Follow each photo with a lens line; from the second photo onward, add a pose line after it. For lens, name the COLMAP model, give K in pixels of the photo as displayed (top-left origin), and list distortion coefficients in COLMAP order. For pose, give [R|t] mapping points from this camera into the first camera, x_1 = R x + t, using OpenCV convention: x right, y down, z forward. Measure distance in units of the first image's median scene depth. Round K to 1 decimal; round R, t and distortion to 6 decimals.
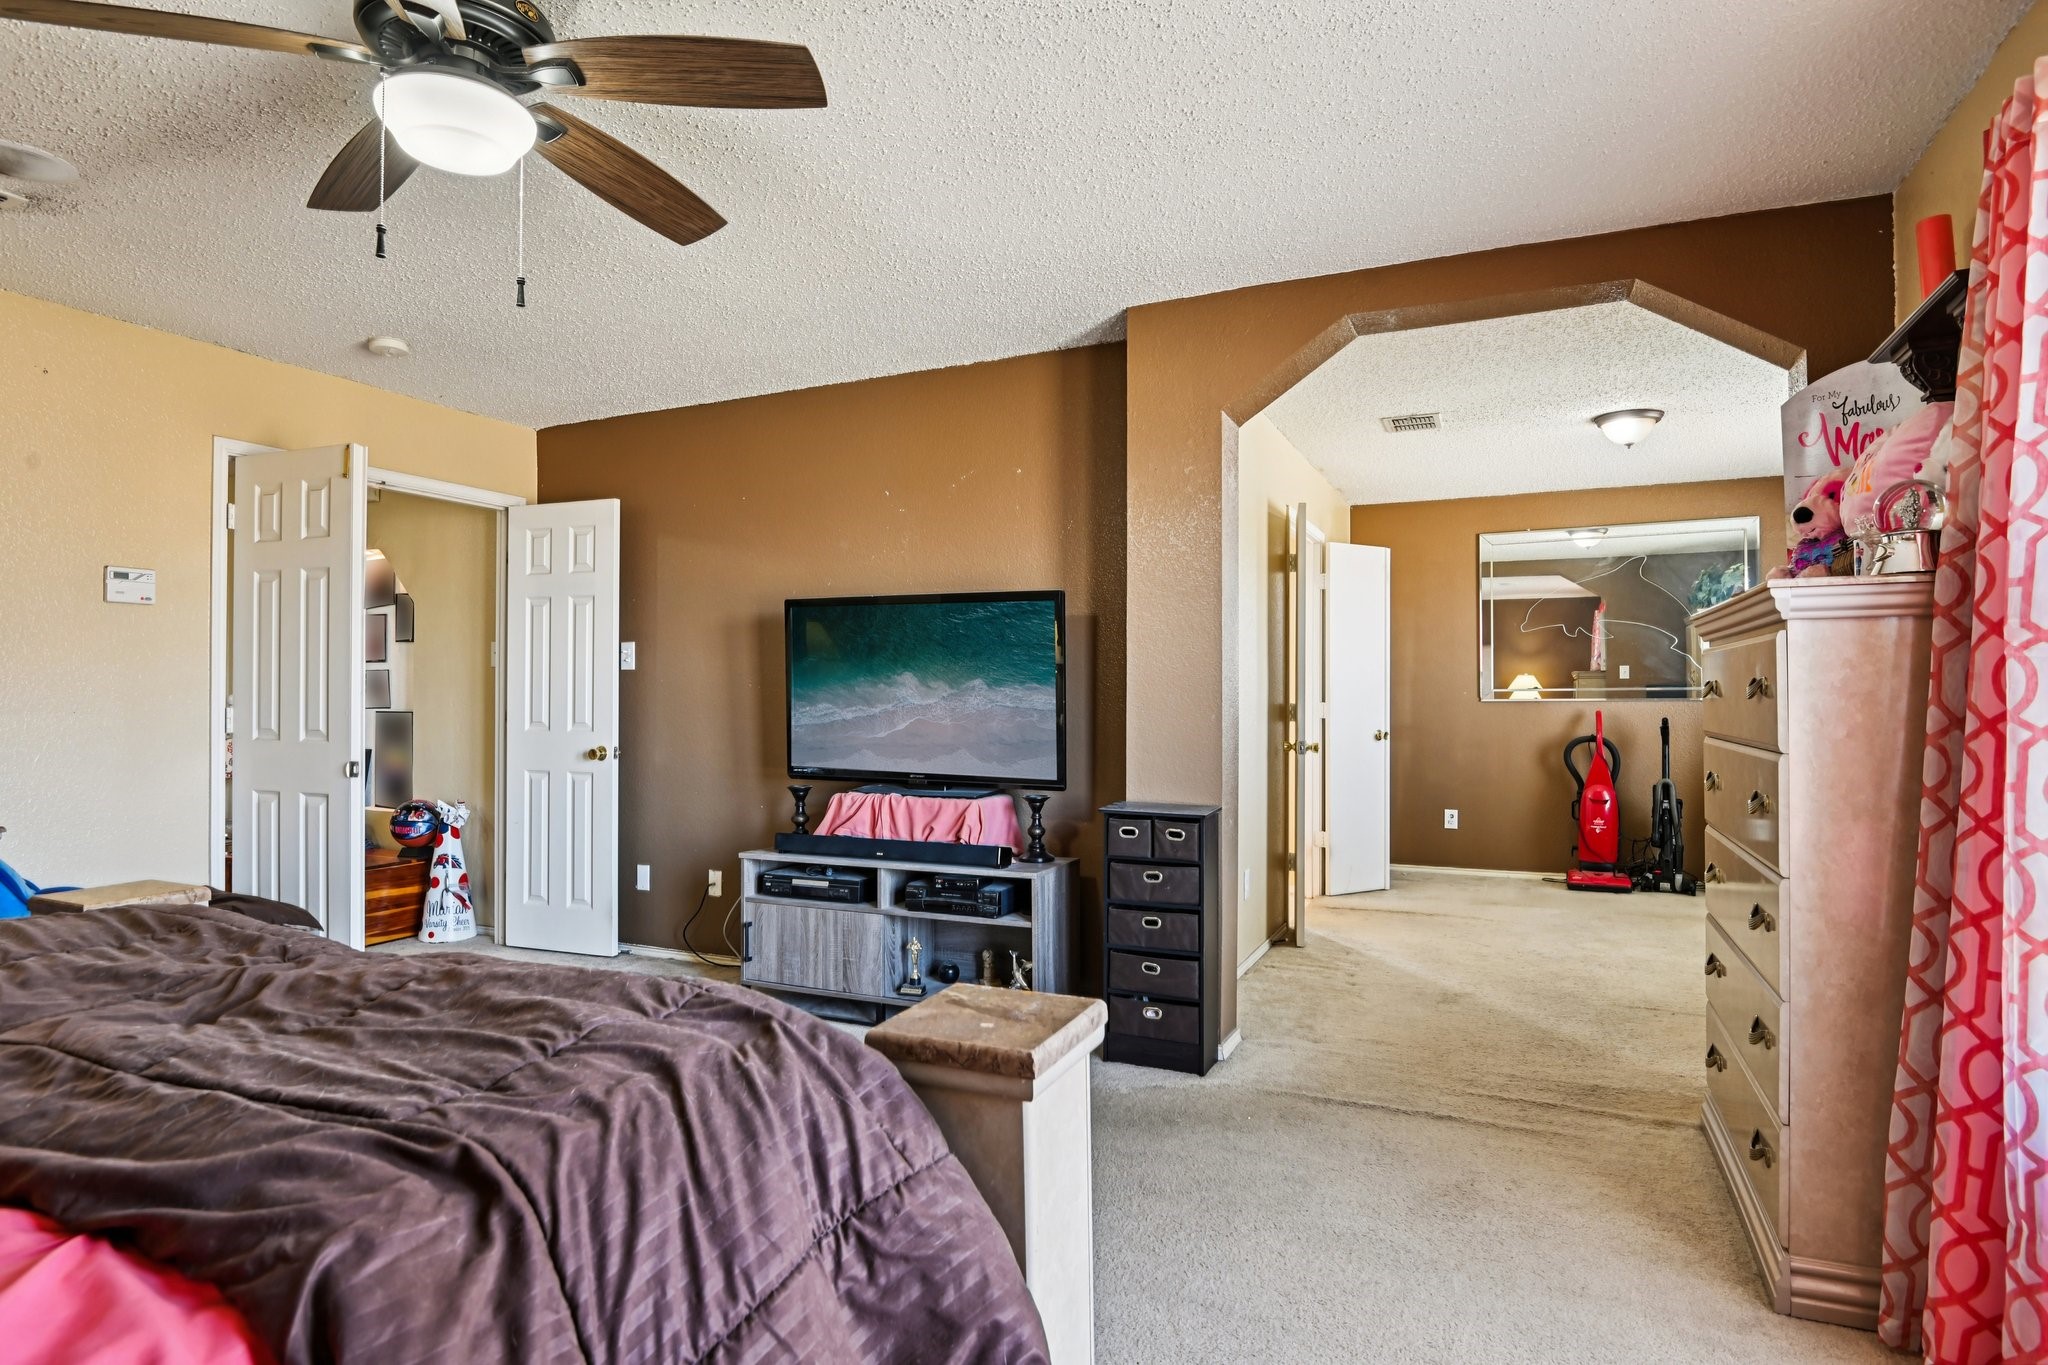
lens RADIAL K [[1117.4, 0, 1021.7], [0, 1117.4, 688.1], [0, 0, 1]] dist [-0.016307, -0.007842]
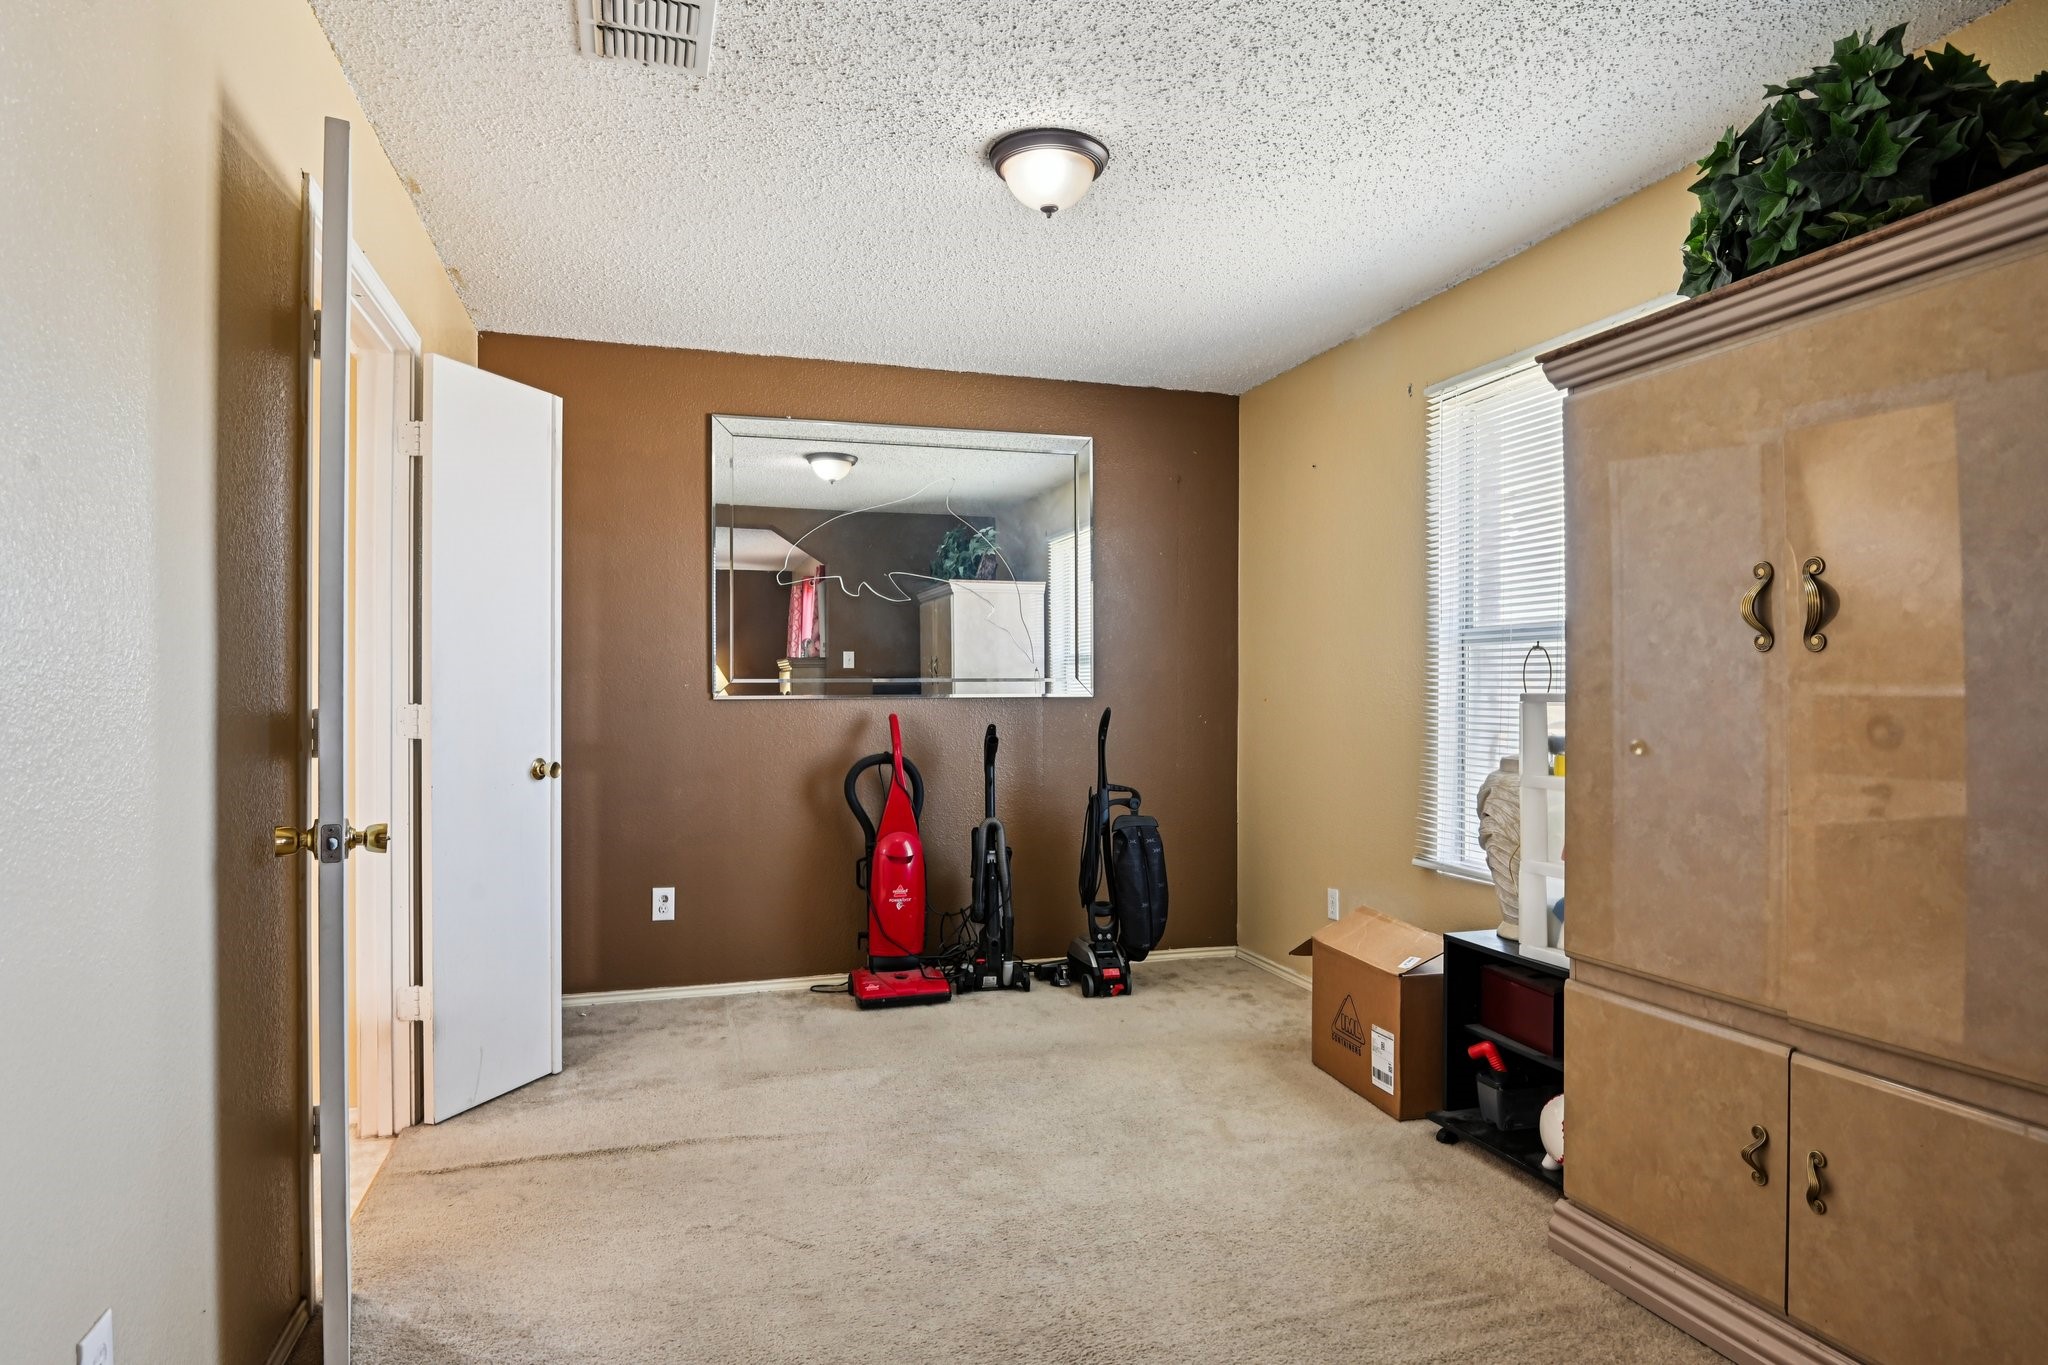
lens RADIAL K [[1151.6, 0, 1016.4], [0, 1151.6, 690.0], [0, 0, 1]] dist [-0.012022, -0.009304]
pose [[0.751755, -0.002175, 0.659439, 0.139793], [-0.003198, 0.999971, 0.006944, 0.001585], [-0.659434, -0.007329, 0.751726, 0.467233]]
